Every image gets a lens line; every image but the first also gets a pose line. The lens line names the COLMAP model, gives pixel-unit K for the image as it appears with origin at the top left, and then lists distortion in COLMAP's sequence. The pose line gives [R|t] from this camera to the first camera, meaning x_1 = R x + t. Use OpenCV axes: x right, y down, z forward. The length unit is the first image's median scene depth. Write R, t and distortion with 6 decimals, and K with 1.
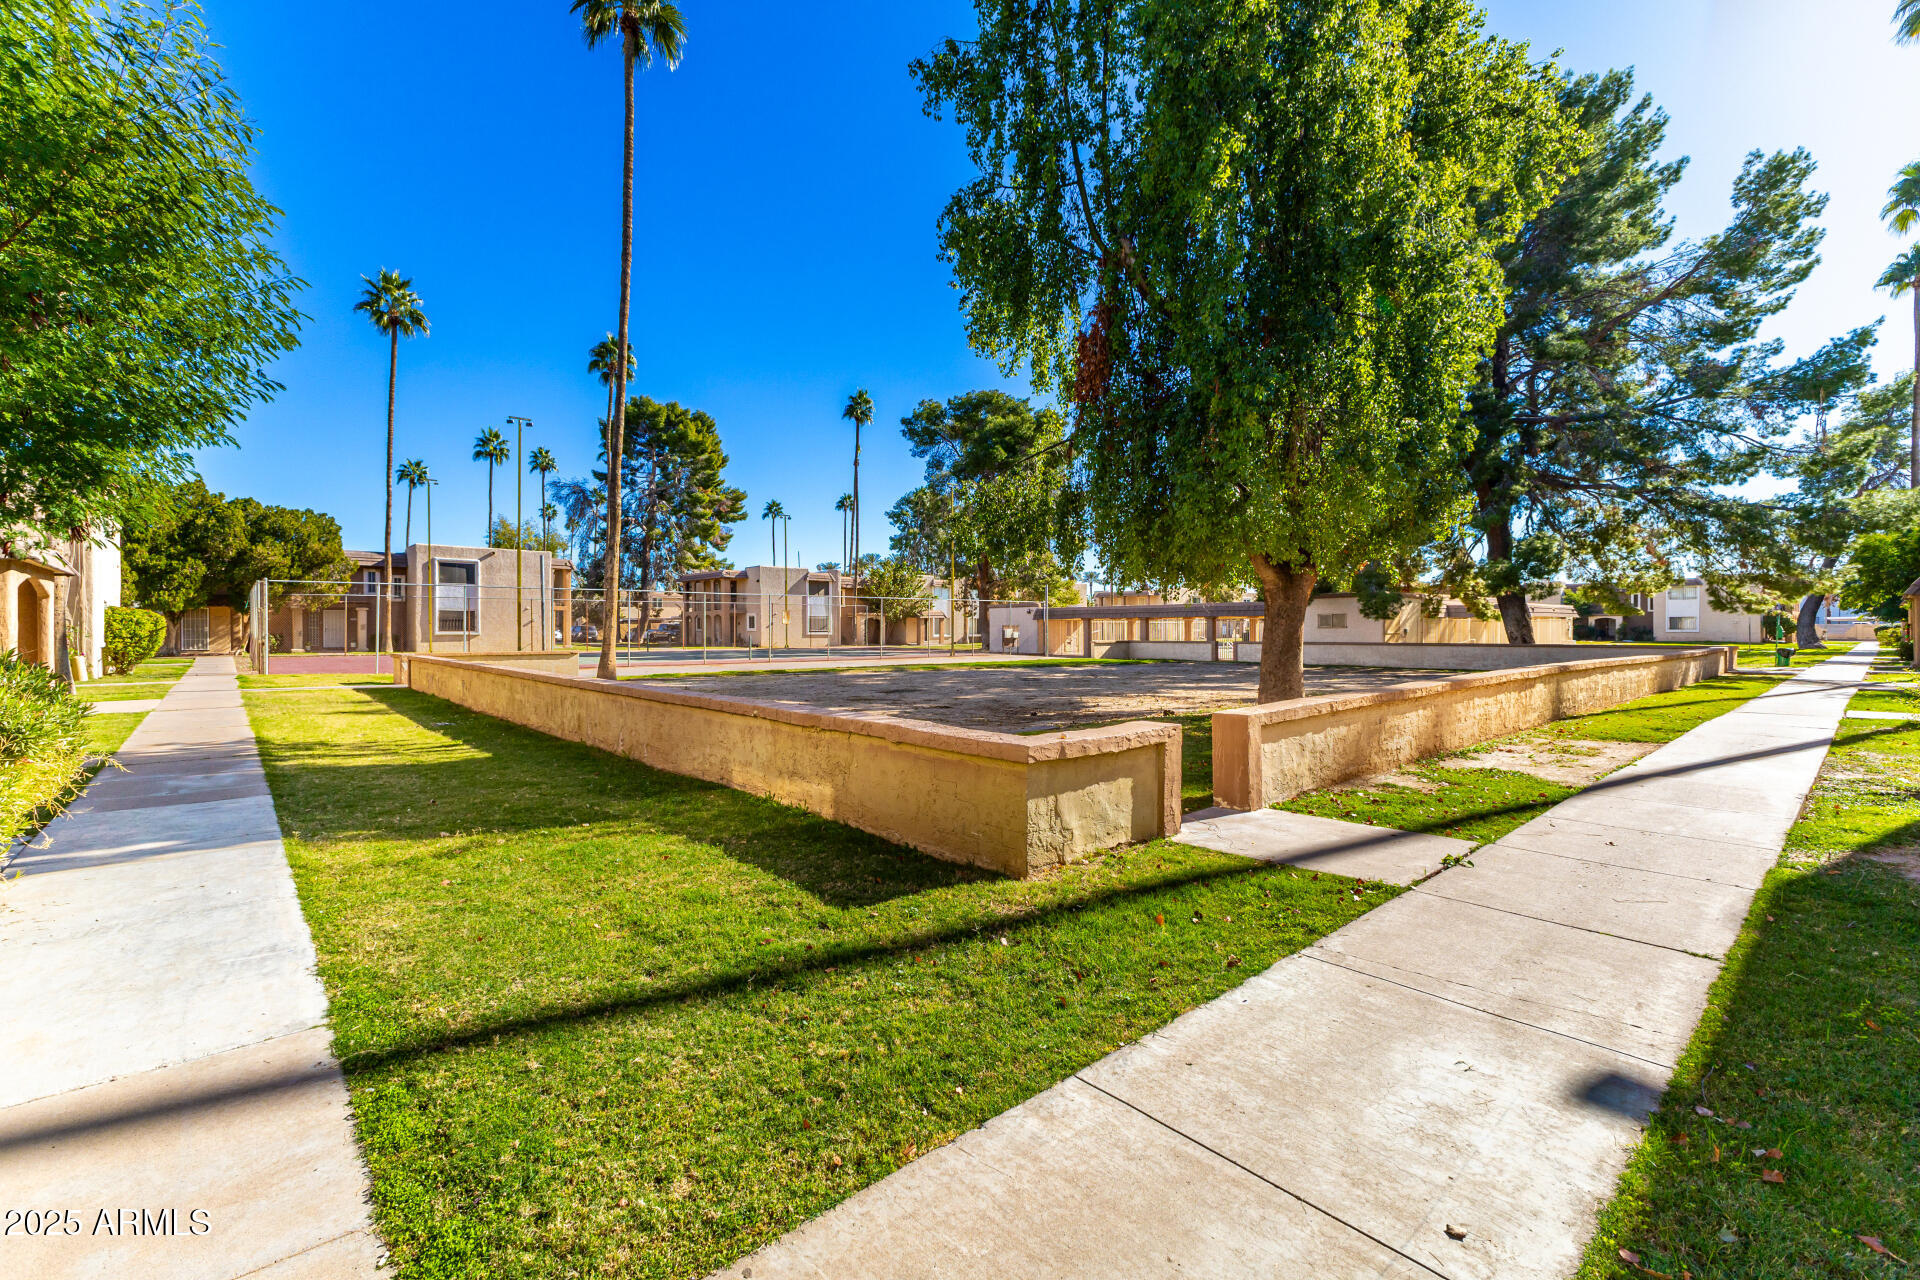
lens RADIAL K [[821.1, 0, 958.6], [0, 821.1, 633.9], [0, 0, 1]] dist [0.004337, -0.000369]
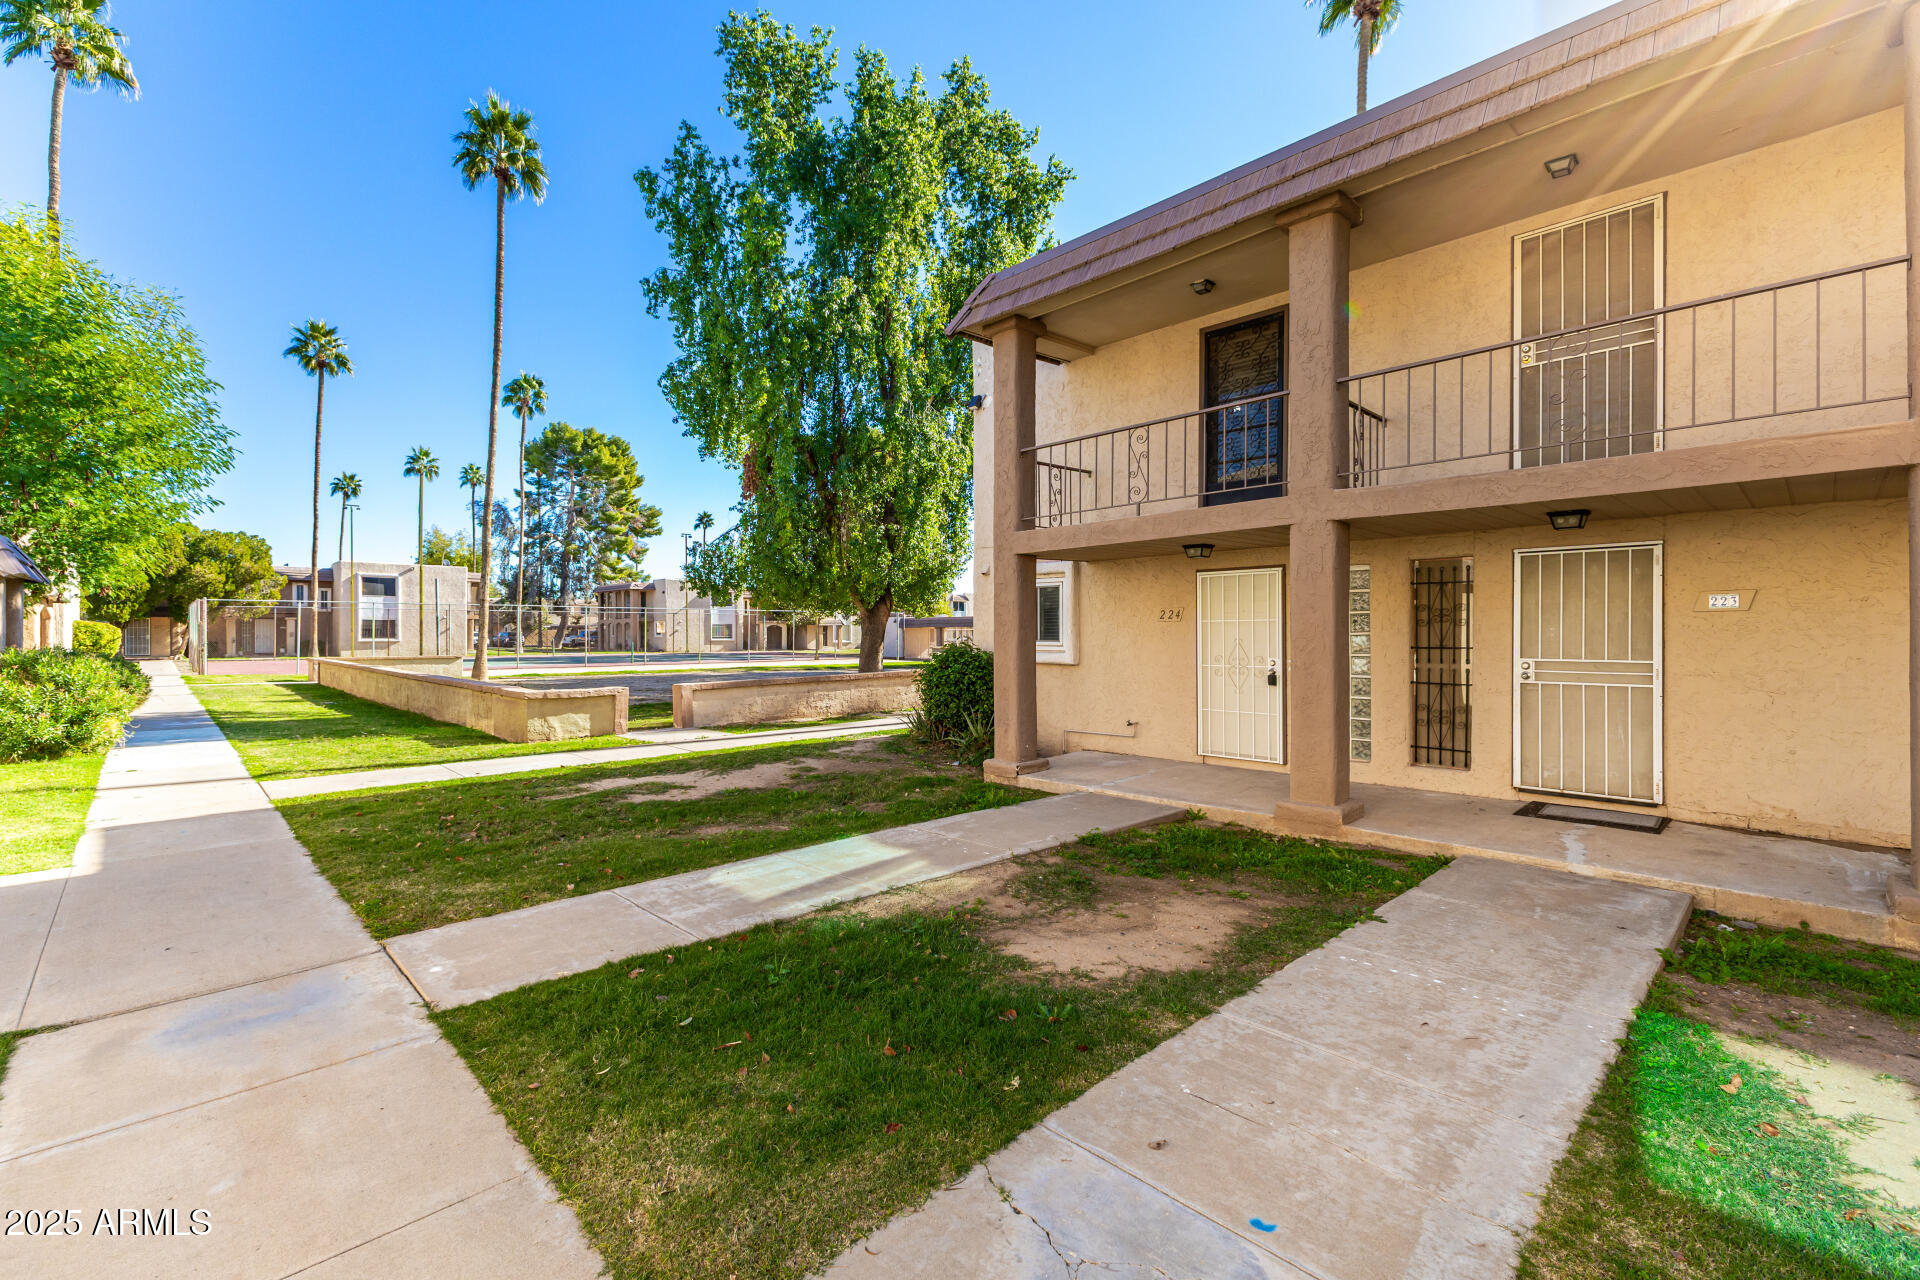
lens RADIAL K [[821.1, 0, 958.6], [0, 821.1, 633.9], [0, 0, 1]] dist [0.004337, -0.000369]
pose [[0.998891, 0.000372, 0.047073, 0.125795], [-0.000129, 0.999987, -0.005158, -0.003444], [-0.047074, 0.005146, 0.998878, -0.156889]]
